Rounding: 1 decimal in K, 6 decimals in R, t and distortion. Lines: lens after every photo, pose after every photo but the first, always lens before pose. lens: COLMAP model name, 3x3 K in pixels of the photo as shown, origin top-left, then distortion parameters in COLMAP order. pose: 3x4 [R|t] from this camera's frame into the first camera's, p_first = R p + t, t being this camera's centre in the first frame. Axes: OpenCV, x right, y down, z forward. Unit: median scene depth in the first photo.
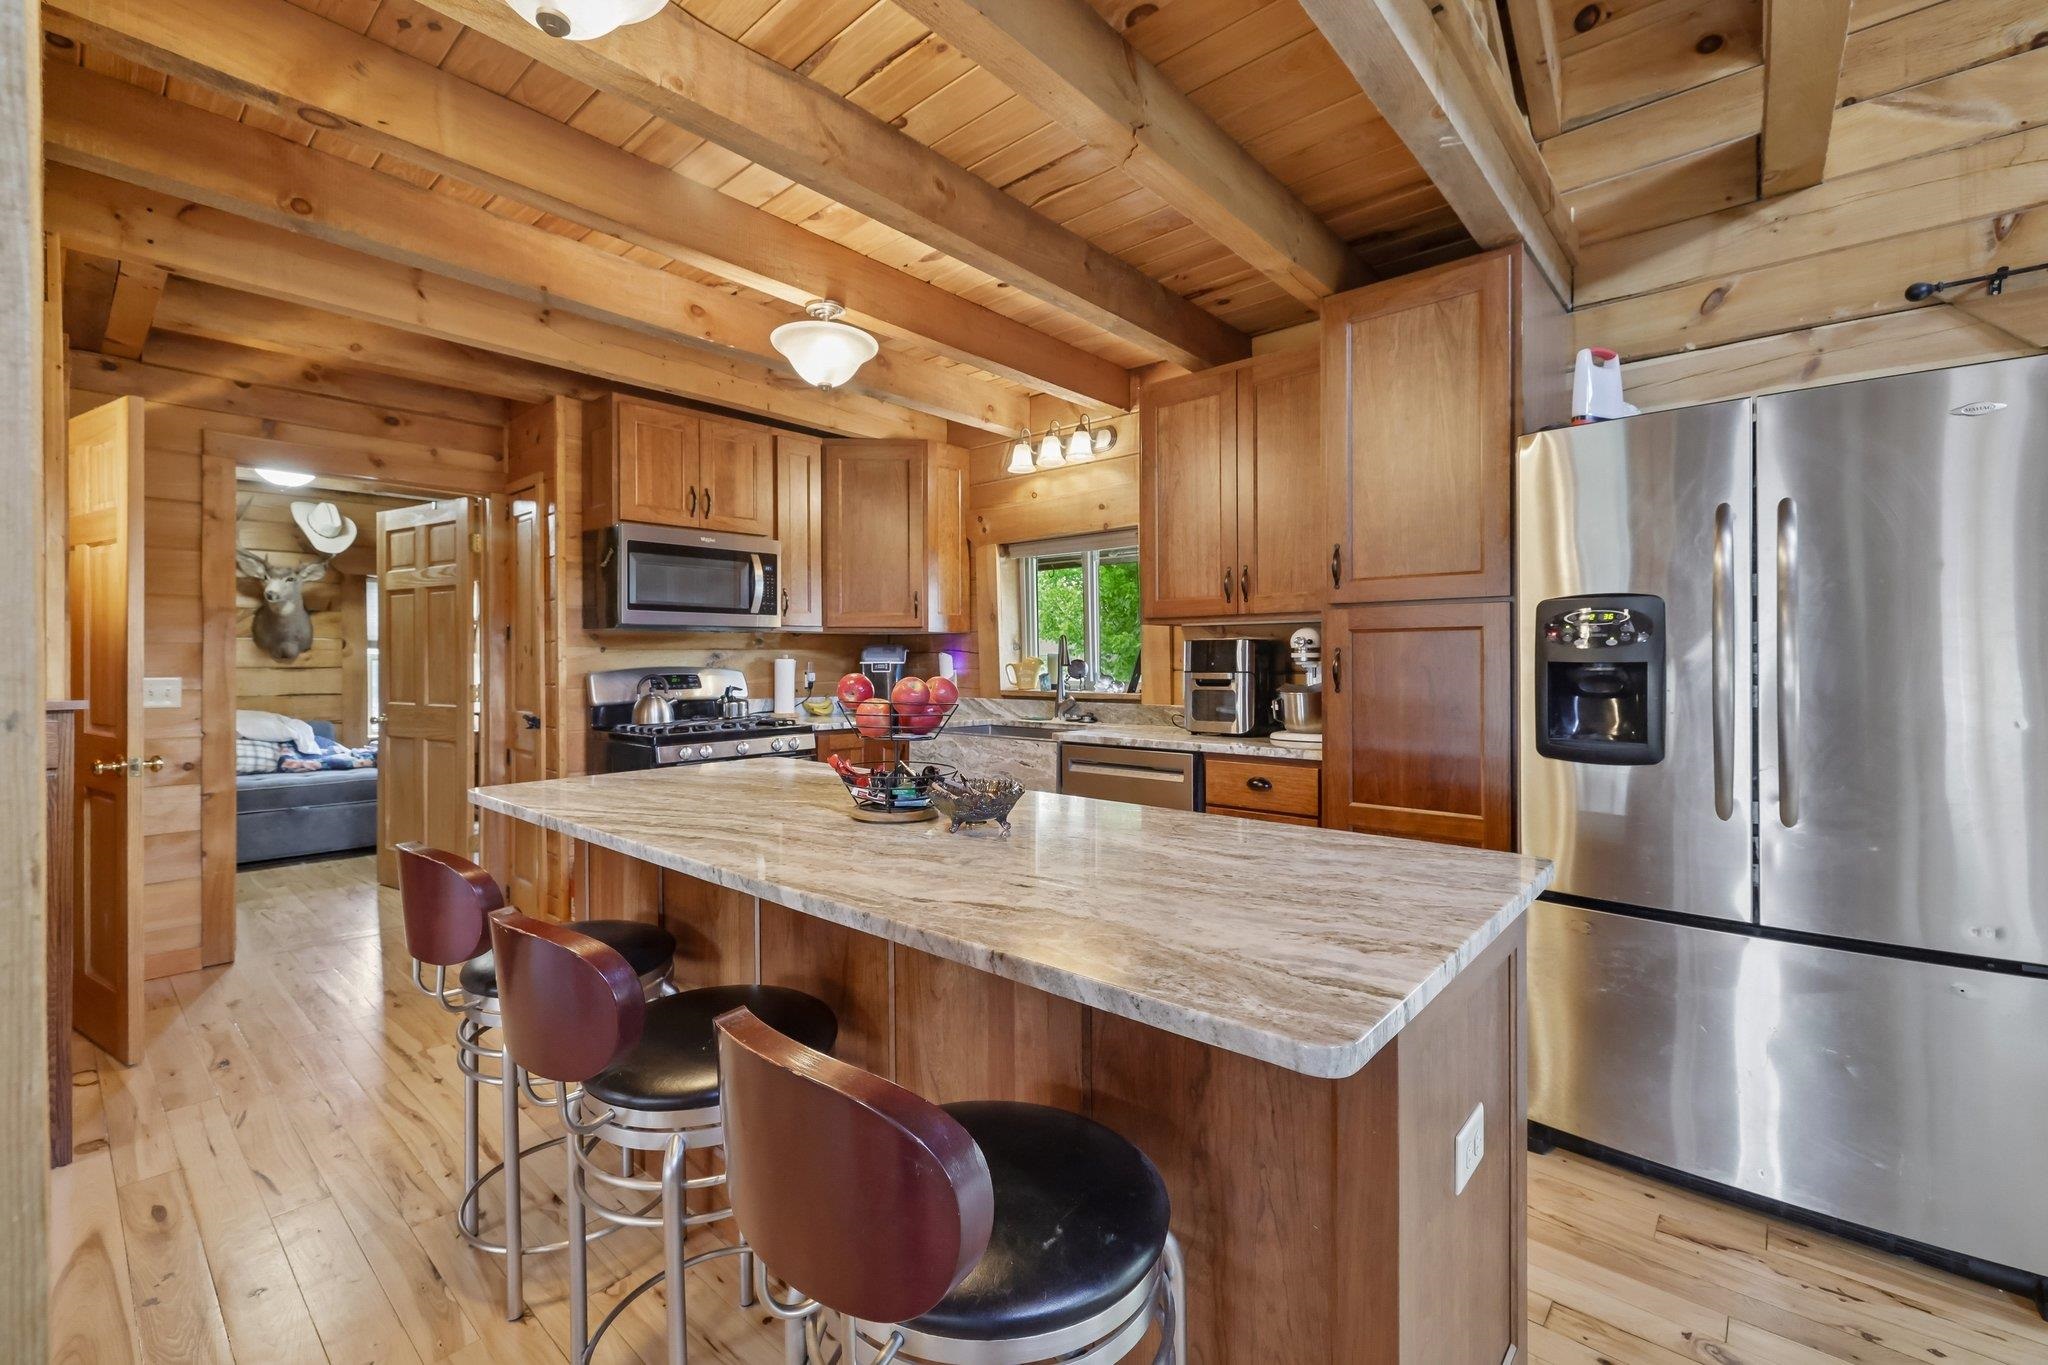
lens RADIAL K [[877.1, 0, 1003.9], [0, 877.1, 665.8], [0, 0, 1]] dist [-0.001646, 0.000714]
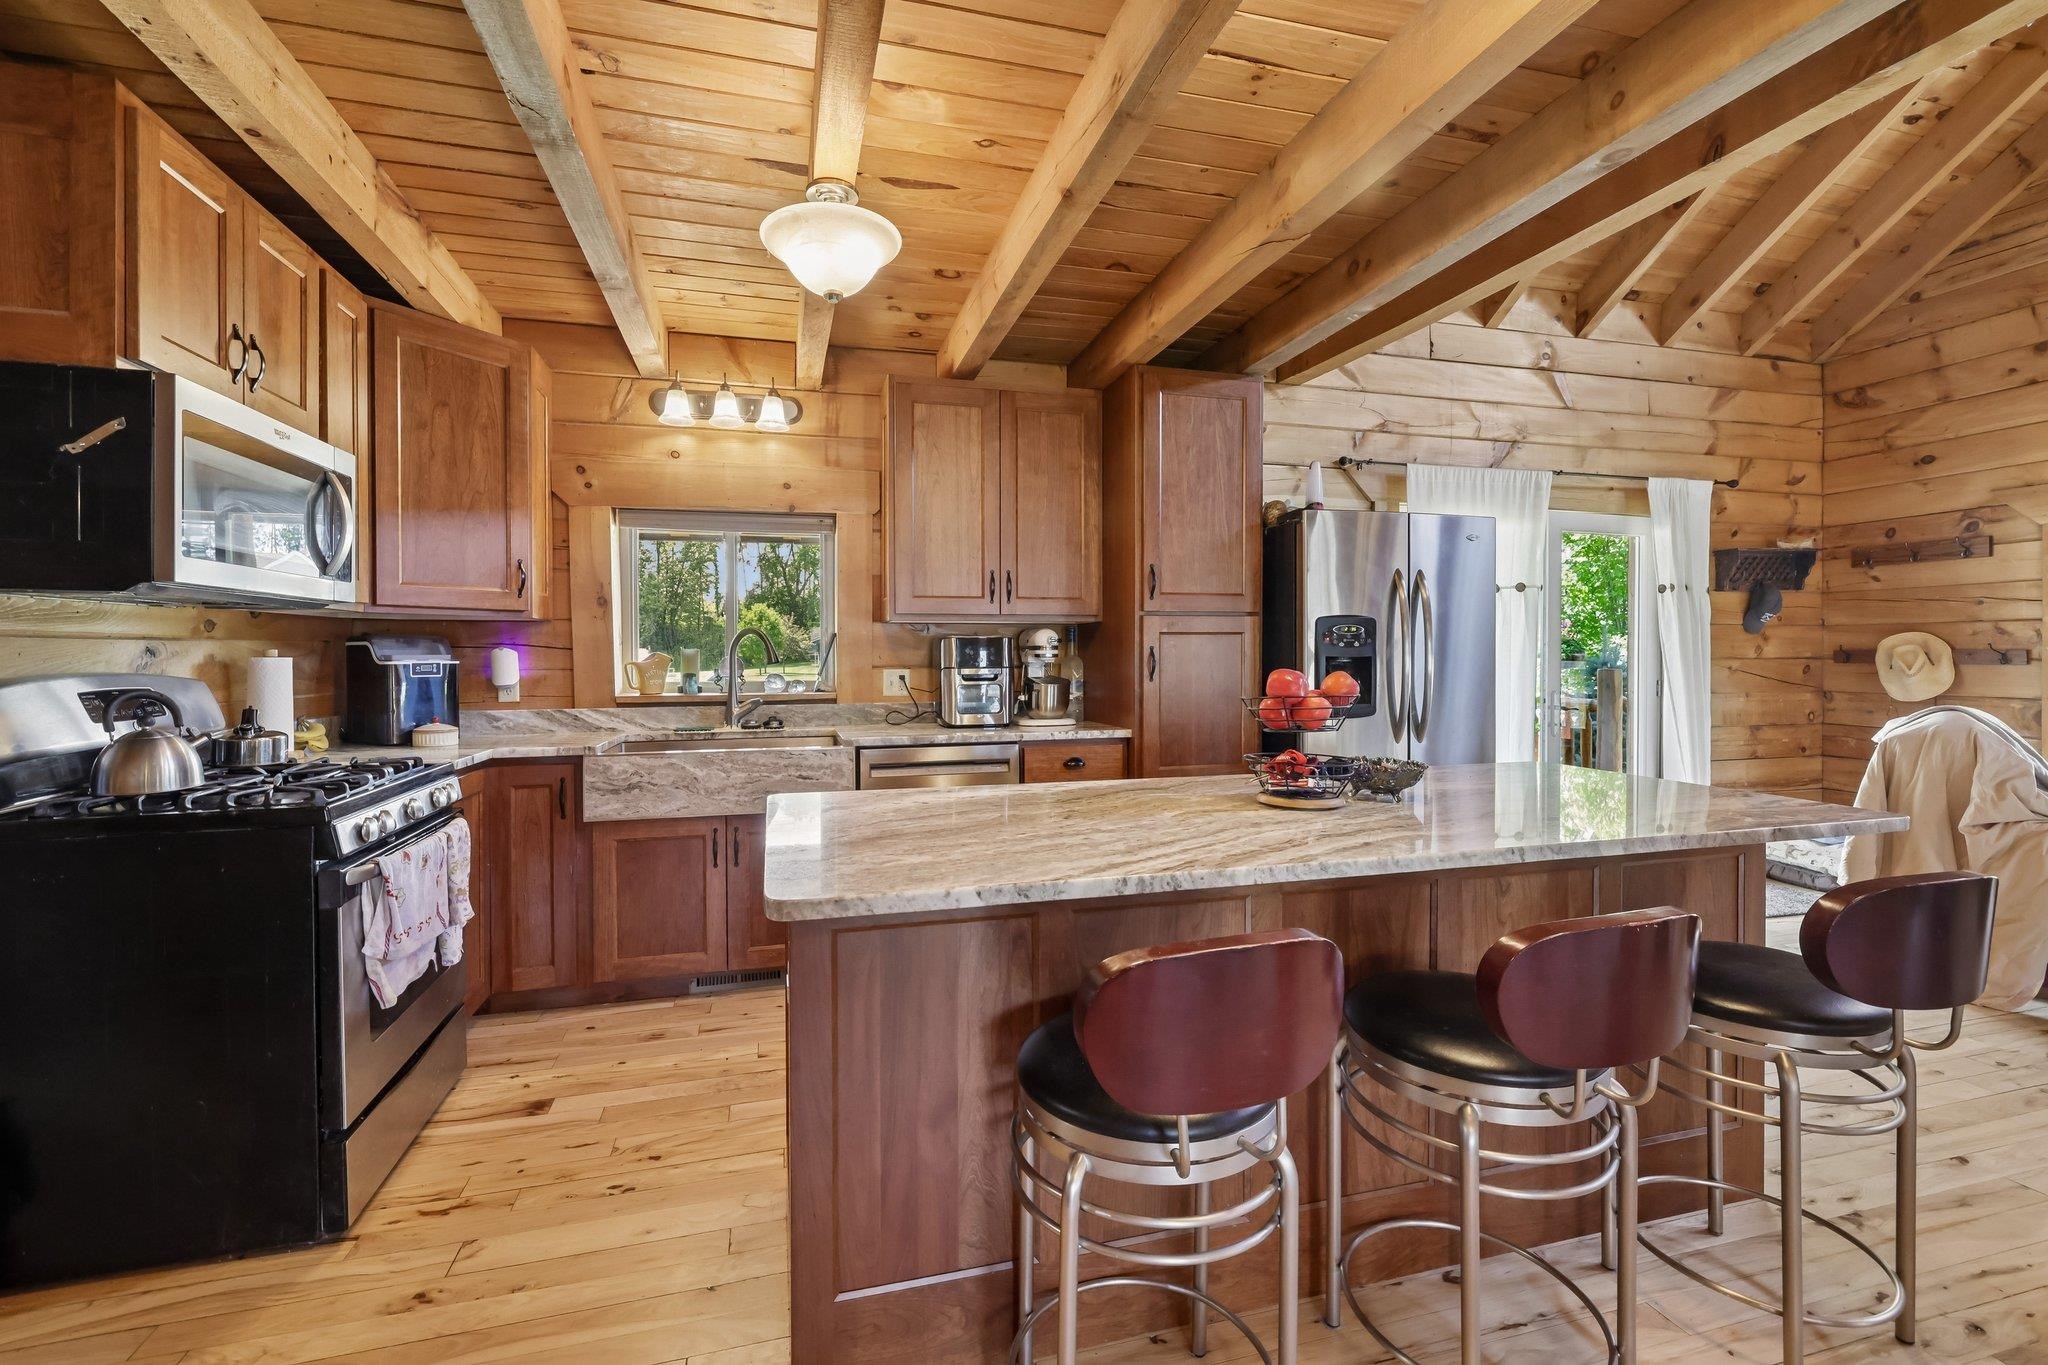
lens RADIAL K [[877.1, 0, 1013.3], [0, 877.1, 662.3], [0, 0, 1]] dist [-0.001646, 0.000714]
pose [[0.539708, -0.008087, 0.841813, -0.550587], [0.008907, 0.999953, 0.003896, -0.002643], [-0.841805, 0.005395, 0.539755, 0.338200]]
